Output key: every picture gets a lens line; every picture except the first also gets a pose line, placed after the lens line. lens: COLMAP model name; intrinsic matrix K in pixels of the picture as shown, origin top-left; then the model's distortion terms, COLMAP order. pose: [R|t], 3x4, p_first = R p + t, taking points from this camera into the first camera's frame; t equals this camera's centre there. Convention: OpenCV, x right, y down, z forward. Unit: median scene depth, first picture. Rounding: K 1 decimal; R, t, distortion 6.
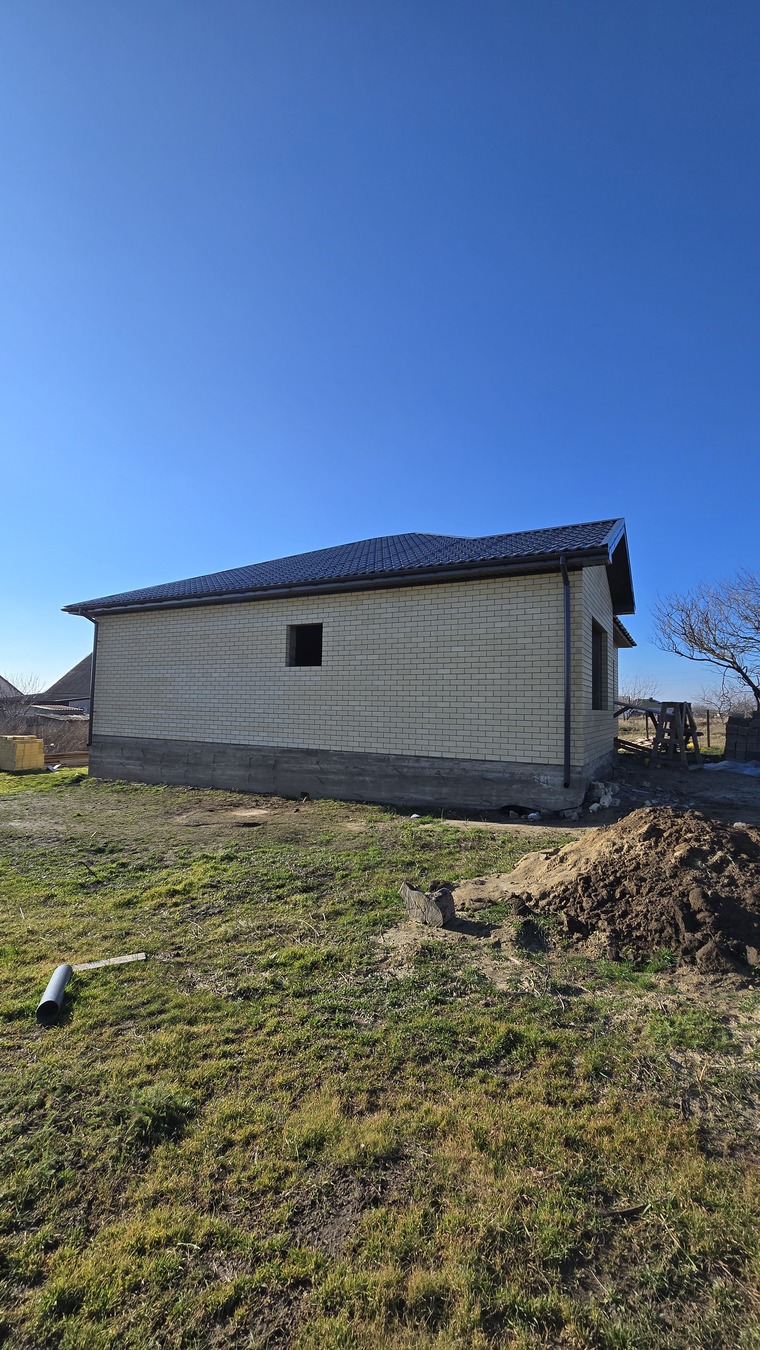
lens RADIAL K [[551.4, 0, 389.5], [0, 551.4, 667.7], [0, 0, 1]] dist [-0.002969, 0.001040]
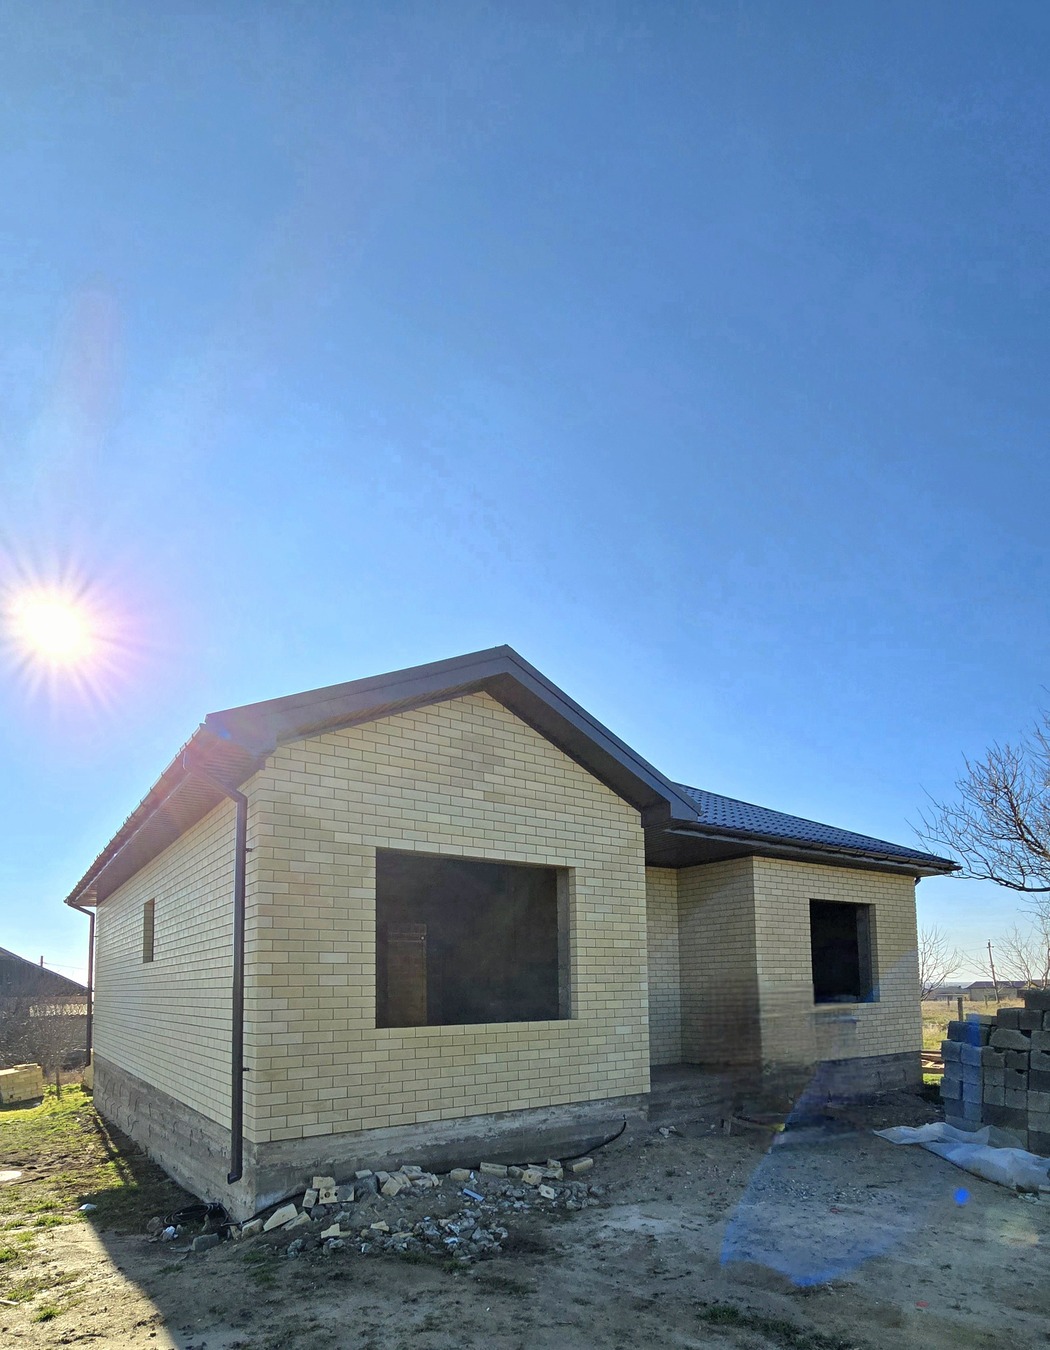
lens RADIAL K [[759.1, 0, 527.0], [0, 759.1, 927.9], [0, 0, 1]] dist [-0.001858, 0.000065]
pose [[0.895254, -0.067325, -0.440439, 0.743836], [0.064096, 0.997696, -0.022223, 0.006241], [0.440921, -0.008335, 0.897507, 0.386248]]
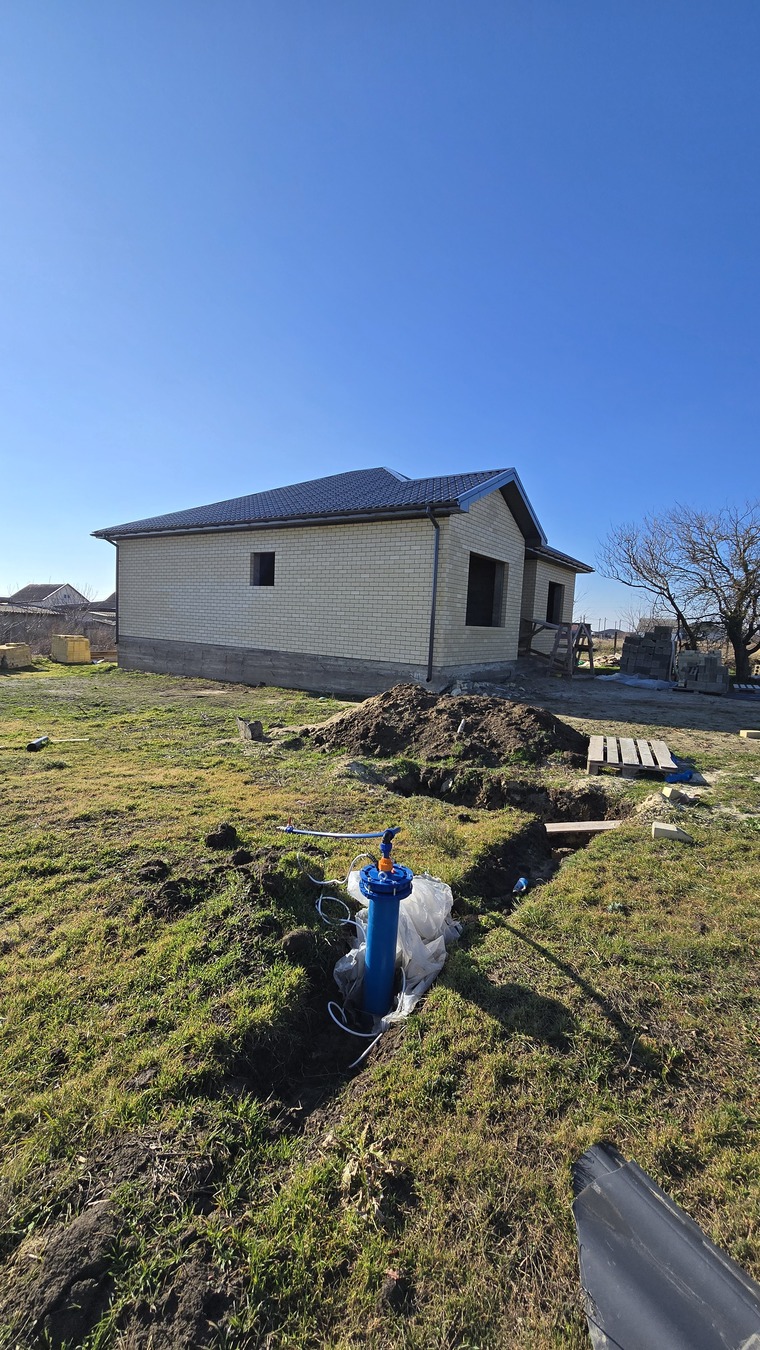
lens RADIAL K [[551.4, 0, 386.8], [0, 551.4, 671.2], [0, 0, 1]] dist [-0.002969, 0.001040]
pose [[0.994362, 0.037936, -0.099021, 0.288653], [-0.021827, 0.987043, 0.158967, -0.018297], [0.103768, -0.155910, 0.982306, -0.282345]]
